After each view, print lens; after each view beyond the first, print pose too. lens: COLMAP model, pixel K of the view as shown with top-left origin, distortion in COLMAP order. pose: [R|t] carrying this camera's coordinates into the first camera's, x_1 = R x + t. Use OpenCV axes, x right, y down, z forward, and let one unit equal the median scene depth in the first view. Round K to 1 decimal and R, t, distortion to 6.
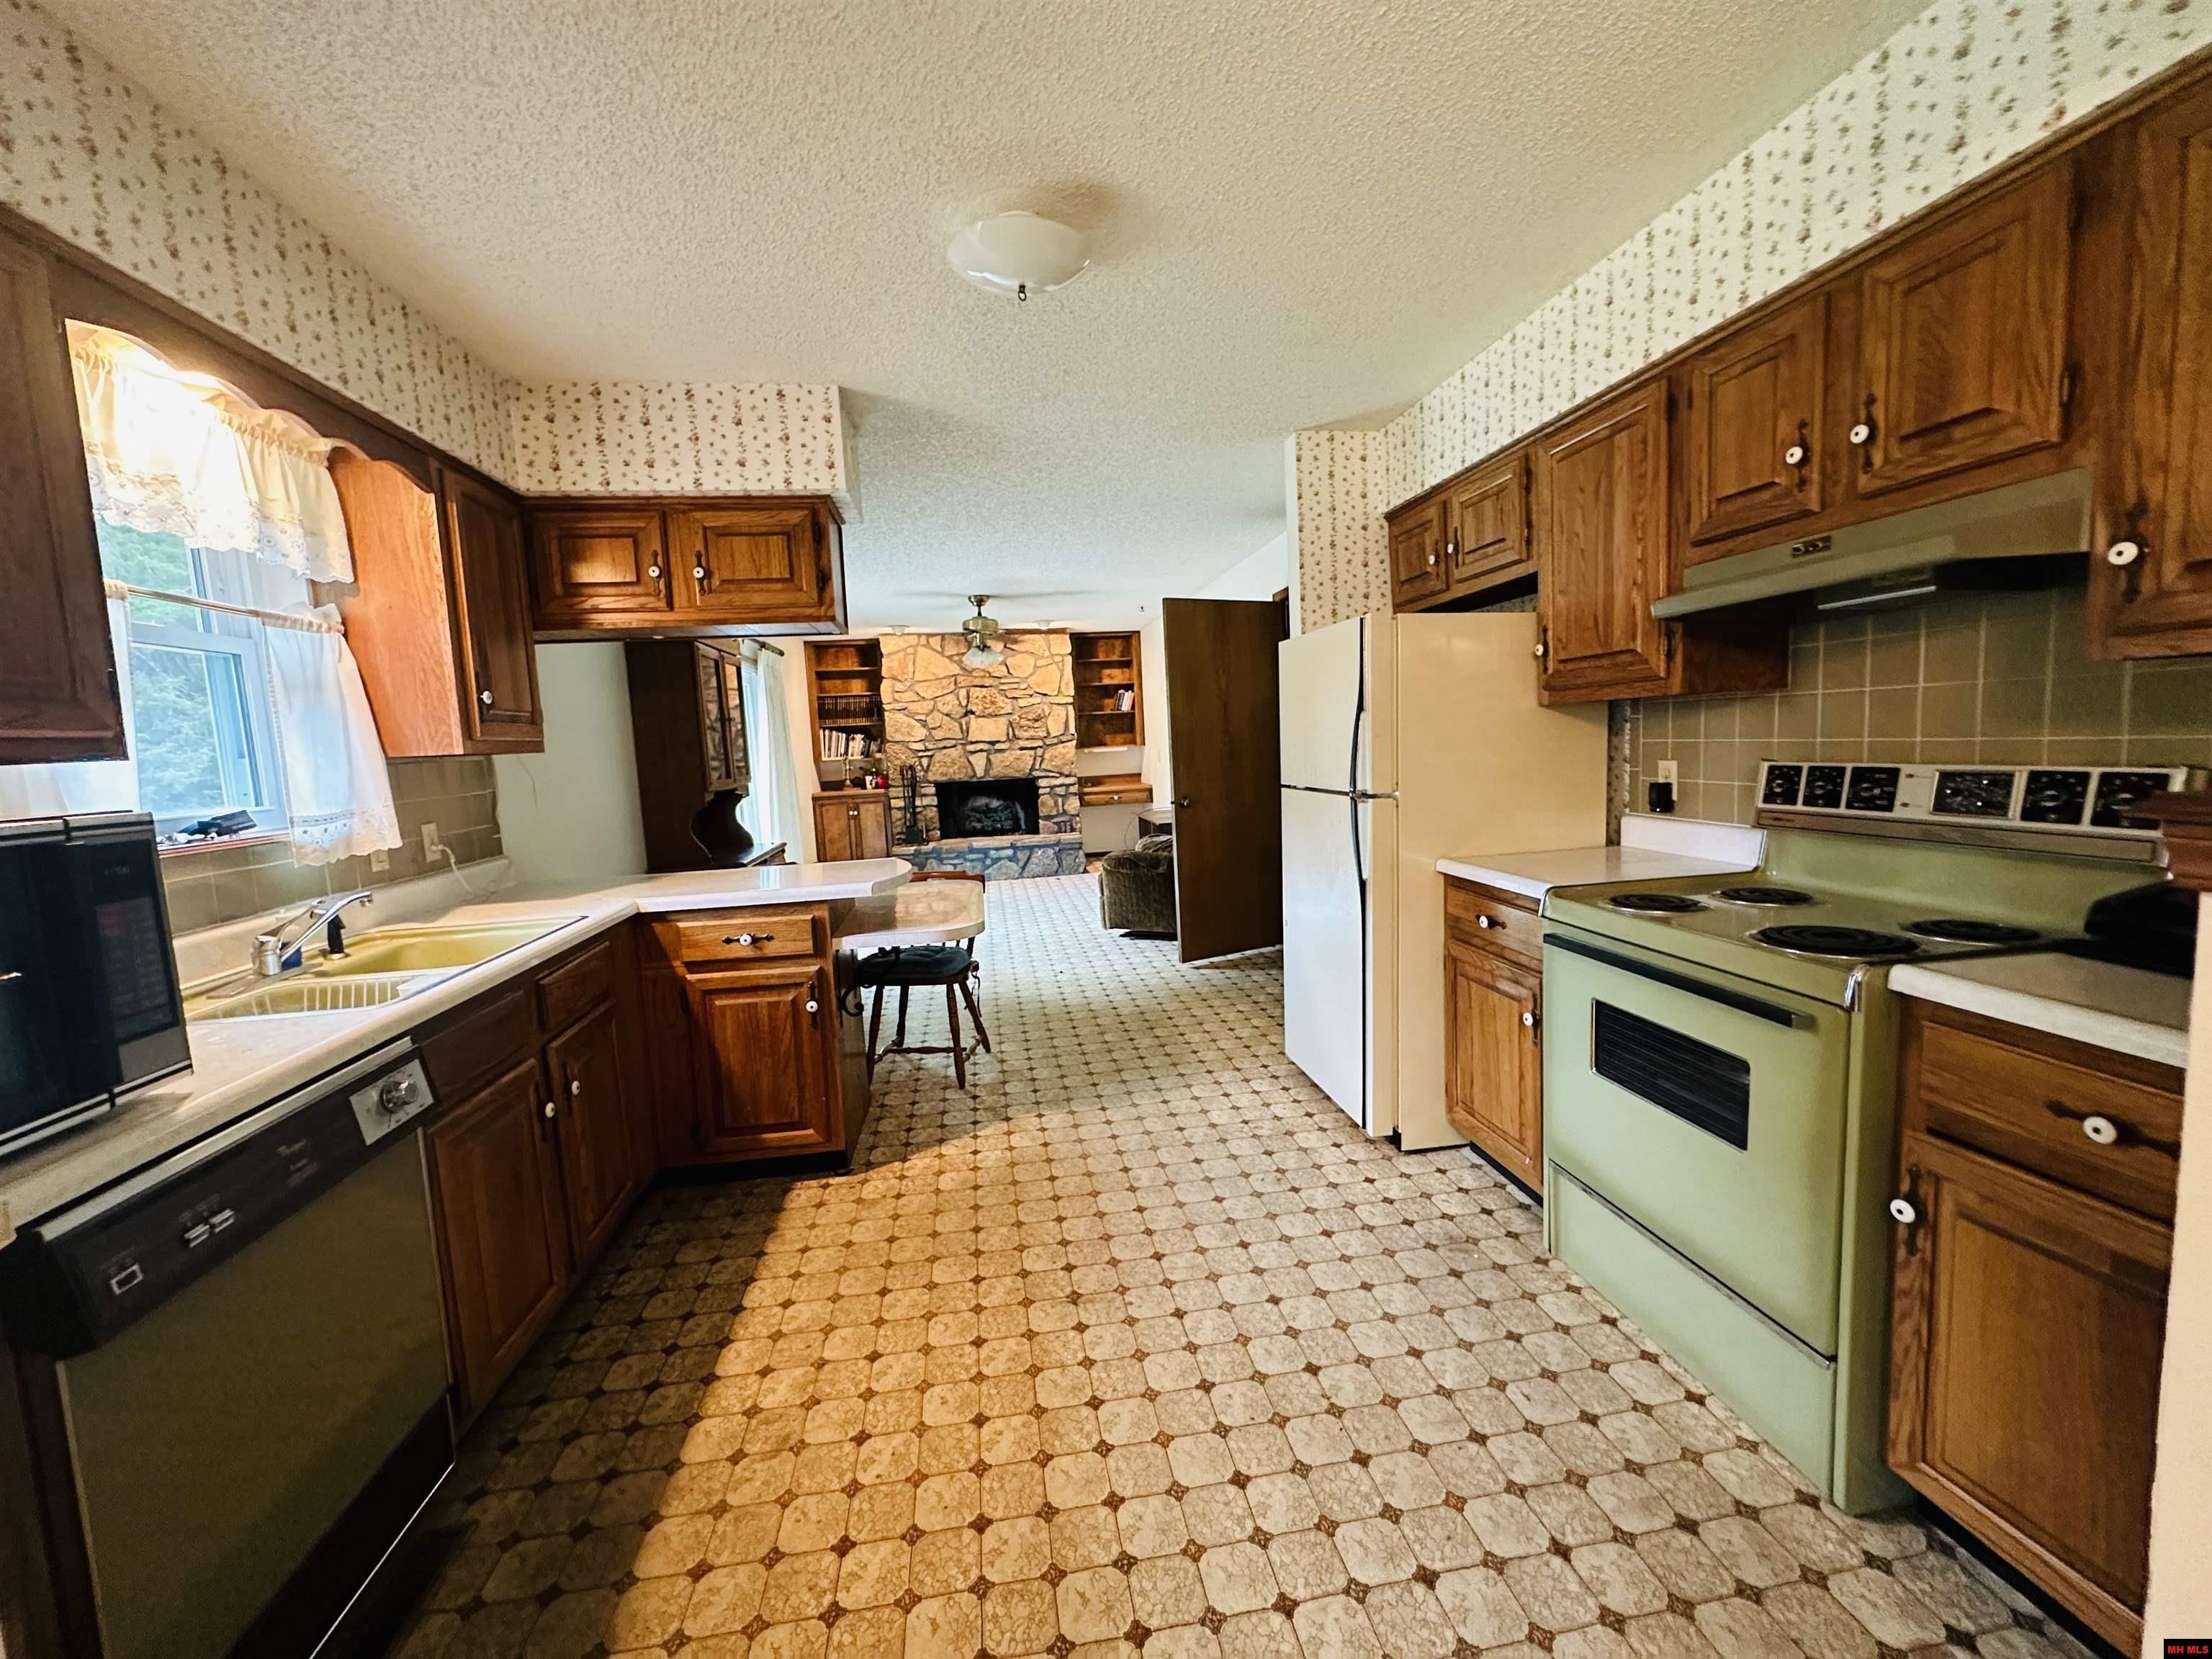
lens RADIAL K [[883.6, 0, 1105.3], [0, 883.6, 825.1], [0, 0, 1]] dist [-0.002511, 0.000118]
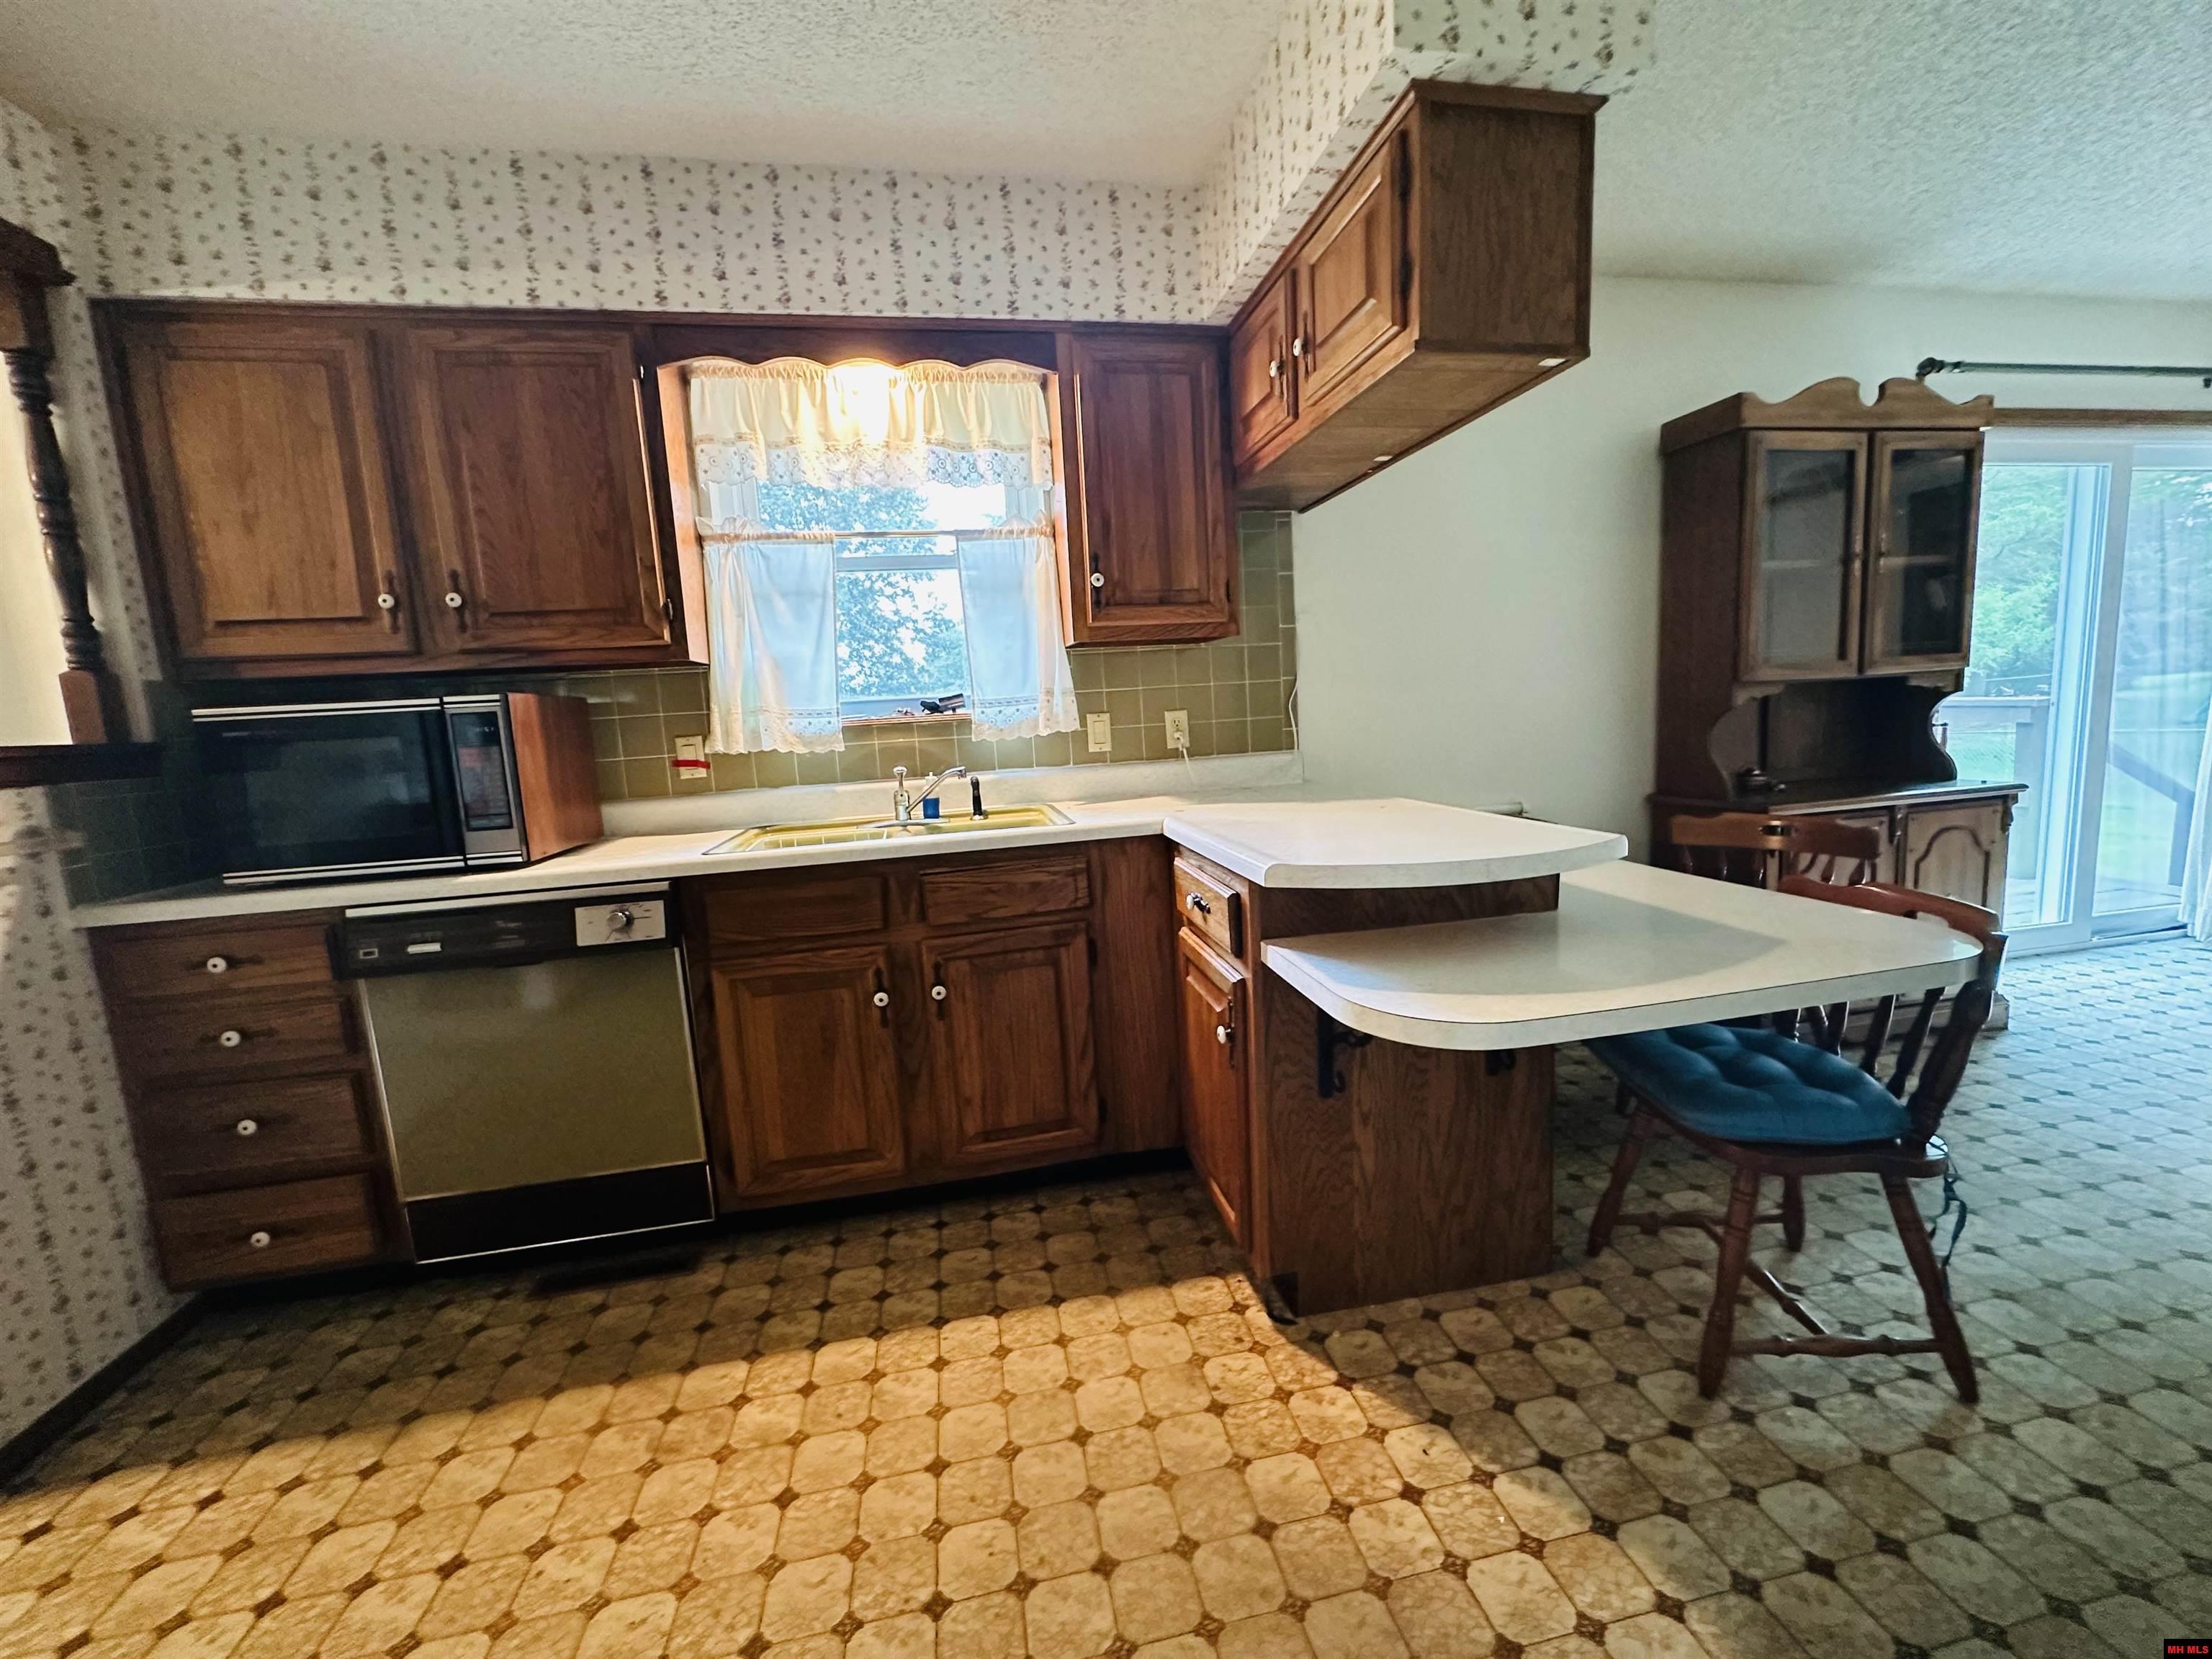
lens RADIAL K [[883.6, 0, 1105.3], [0, 883.6, 825.1], [0, 0, 1]] dist [-0.002511, 0.000118]
pose [[0.042666, 0.178102, -0.983087, 0.293617], [-0.043018, 0.983398, 0.176292, -0.055667], [0.998163, 0.034768, 0.049620, 1.011317]]
